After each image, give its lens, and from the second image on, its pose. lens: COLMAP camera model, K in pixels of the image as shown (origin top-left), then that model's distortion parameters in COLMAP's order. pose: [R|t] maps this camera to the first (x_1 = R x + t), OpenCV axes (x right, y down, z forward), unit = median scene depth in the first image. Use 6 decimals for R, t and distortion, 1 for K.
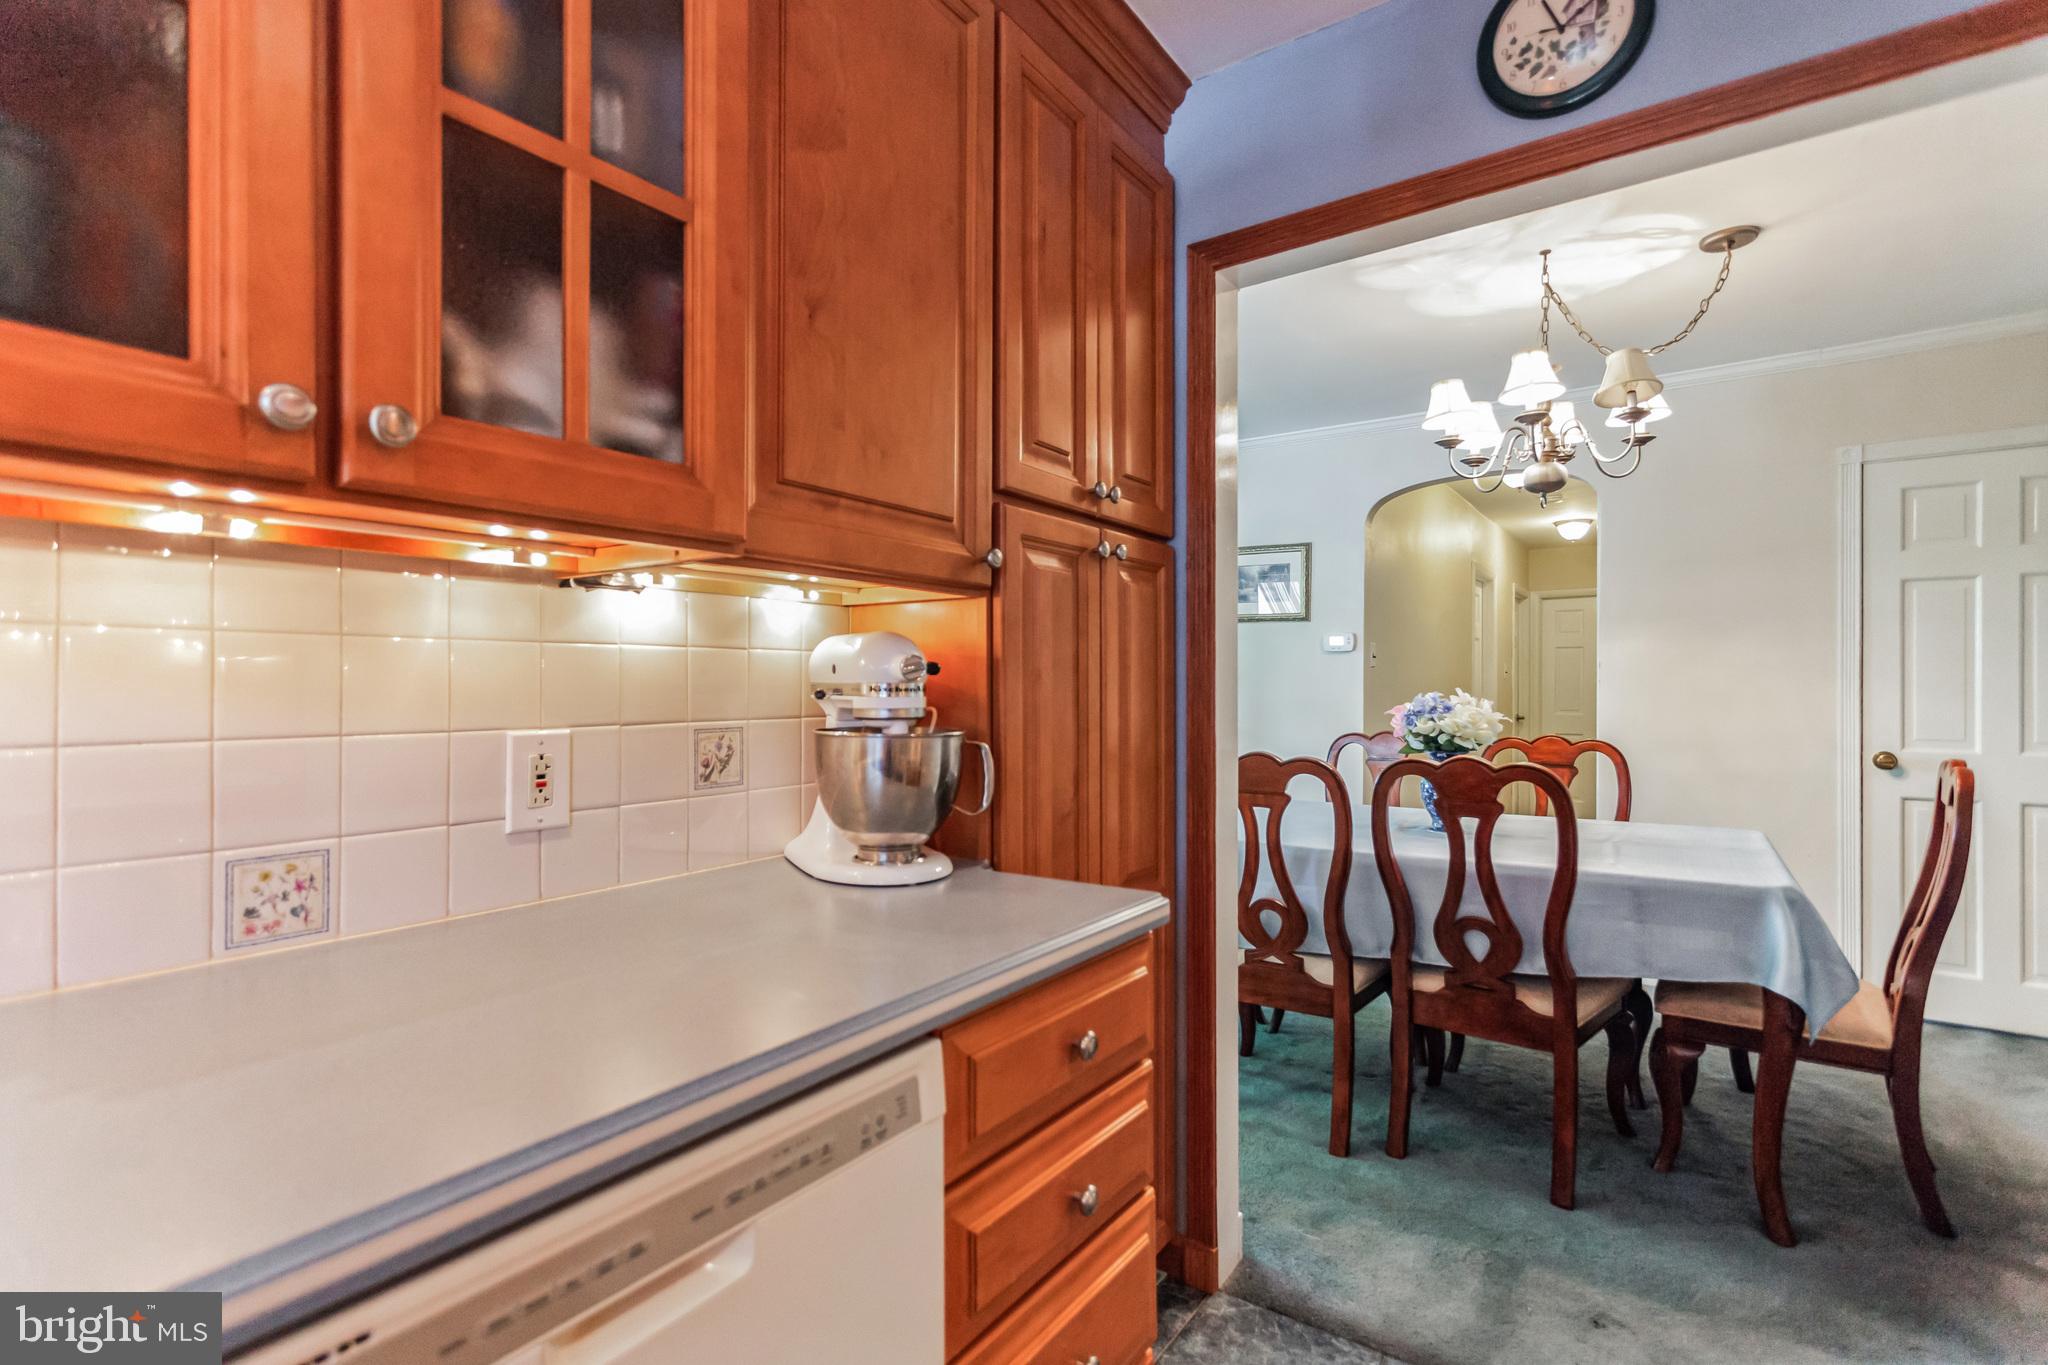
lens RADIAL K [[965.9, 0, 1024.0], [0, 965.9, 682.5], [0, 0, 1]] dist [0.004023, 0.000540]
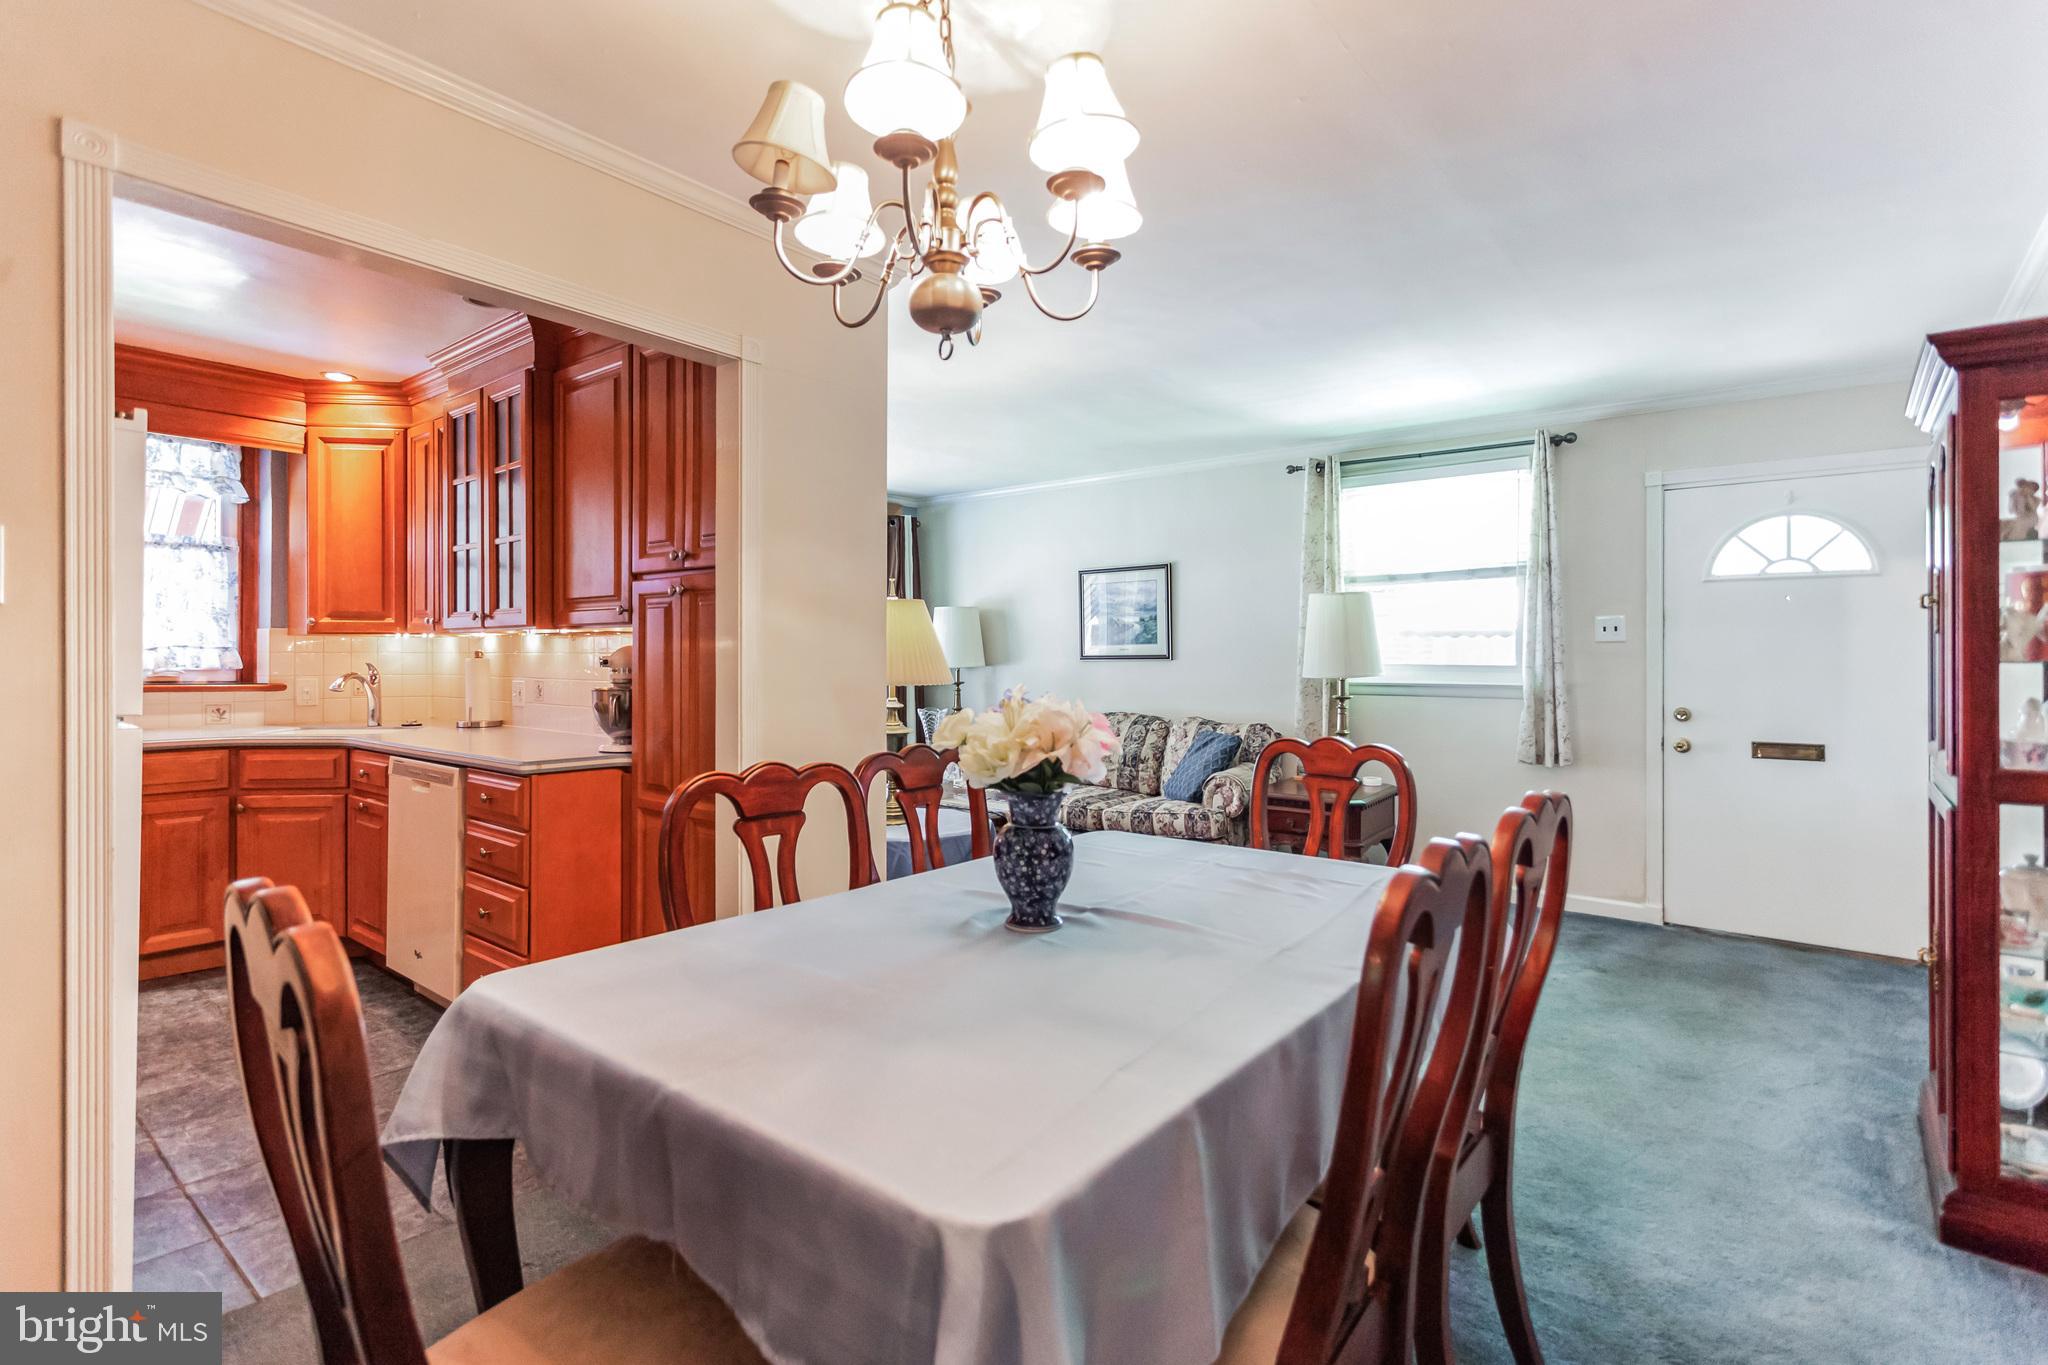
lens RADIAL K [[985.3, 0, 1030.5], [0, 985.3, 670.1], [0, 0, 1]] dist [0.003197, 0.000002]
pose [[-0.071709, 0.016517, -0.997289, 0.904548], [-0.001467, 0.999860, 0.016665, -0.015505], [0.997425, 0.002658, -0.071675, 0.897585]]
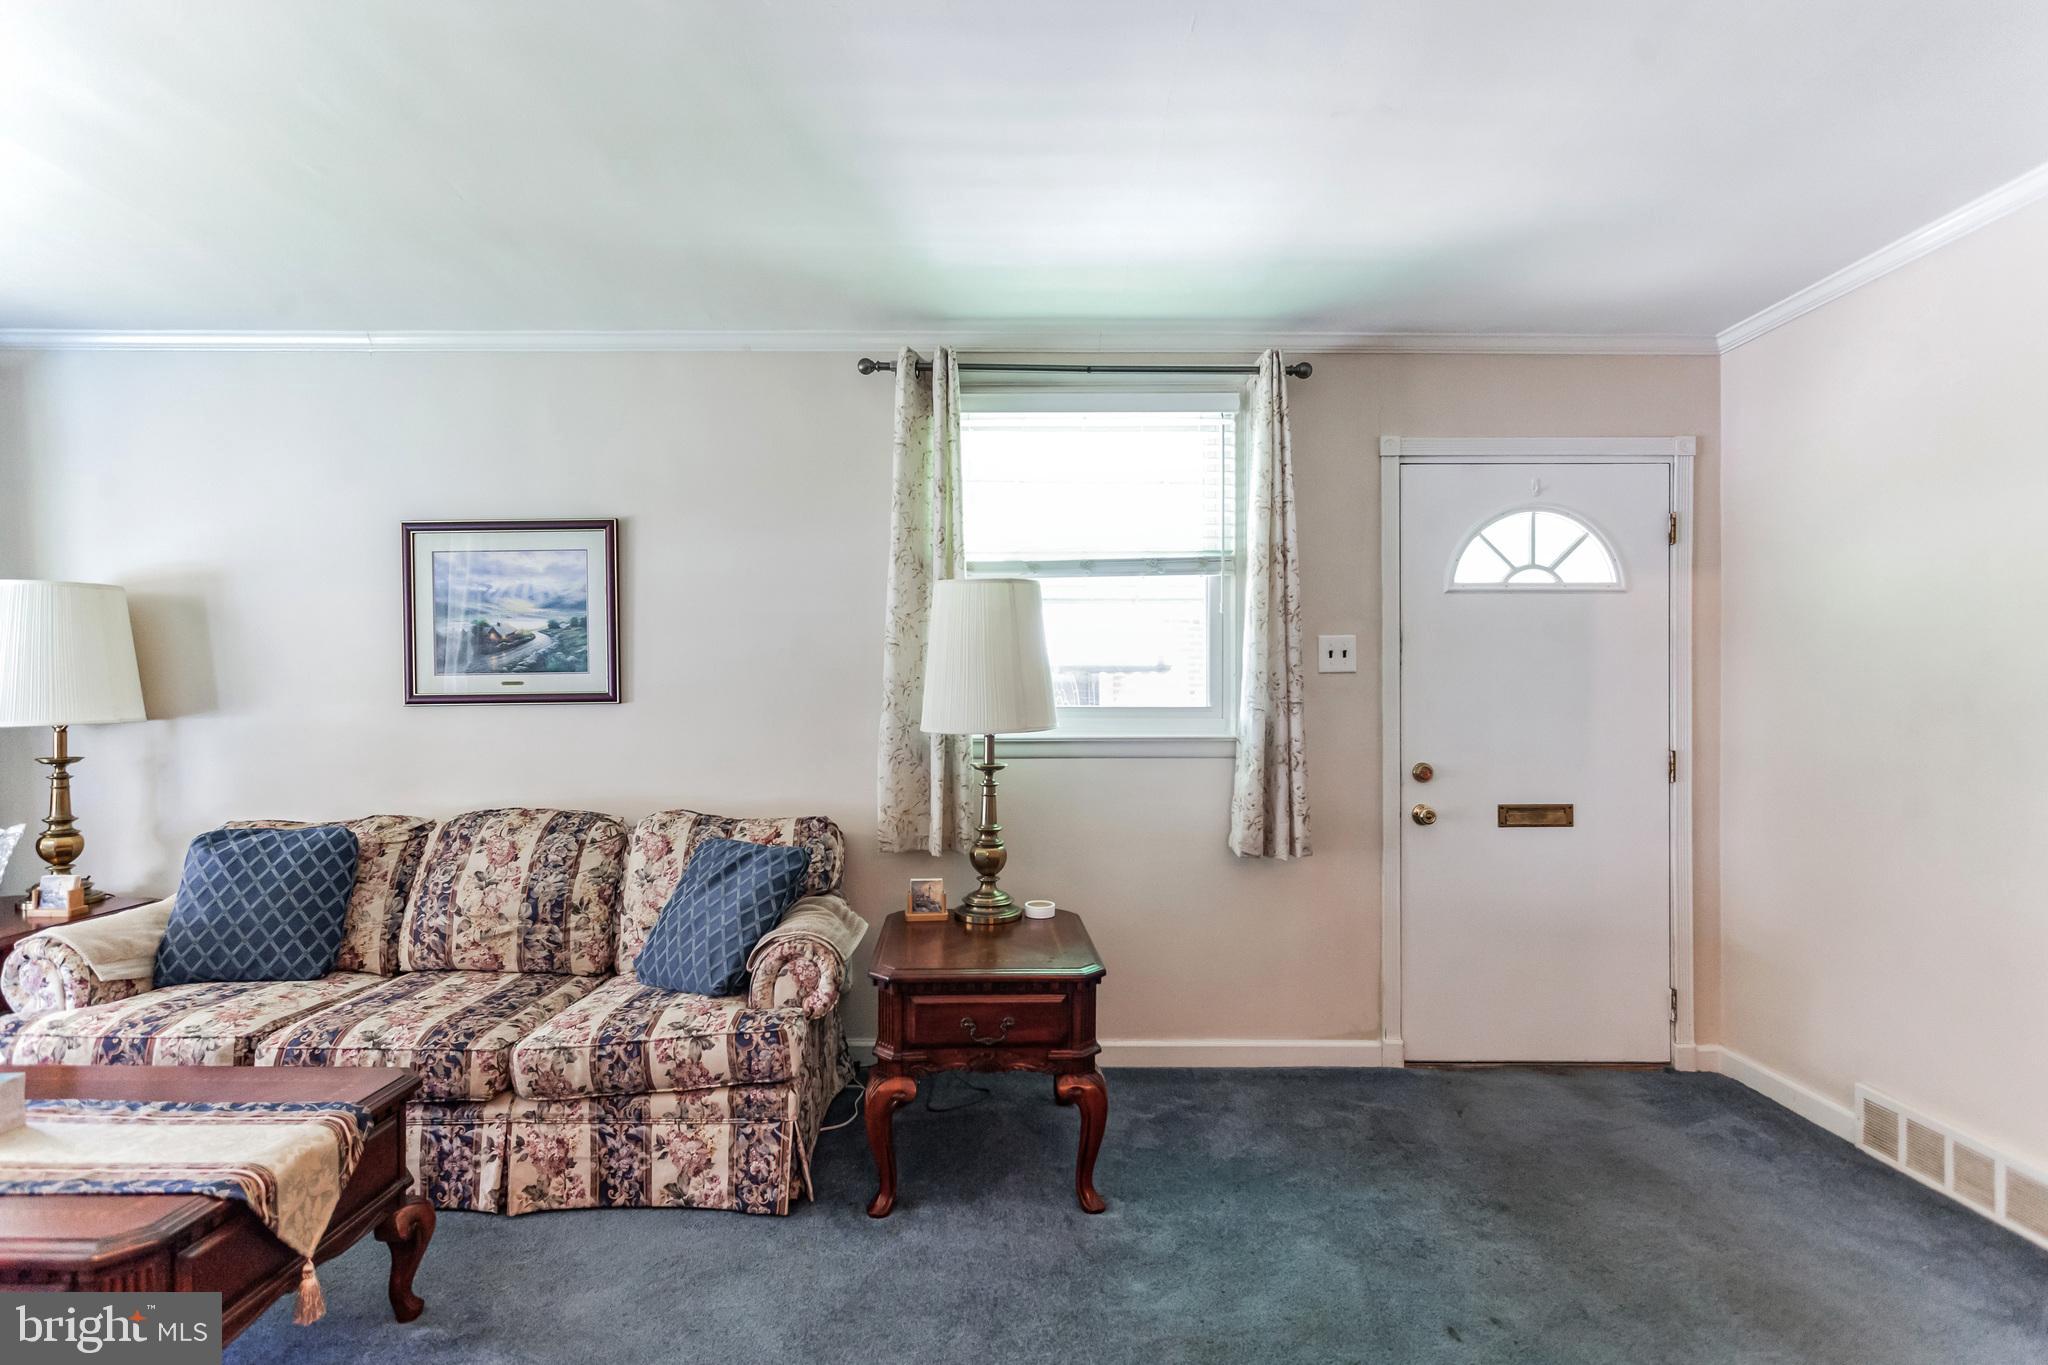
lens RADIAL K [[998.2, 0, 1016.5], [0, 998.2, 686.6], [0, 0, 1]] dist [0.011443, 0.000640]
pose [[0.569737, -0.005550, -0.821808, 0.080803], [0.001226, 0.999982, -0.005903, -0.014127], [0.821826, 0.002356, 0.569734, 0.786360]]
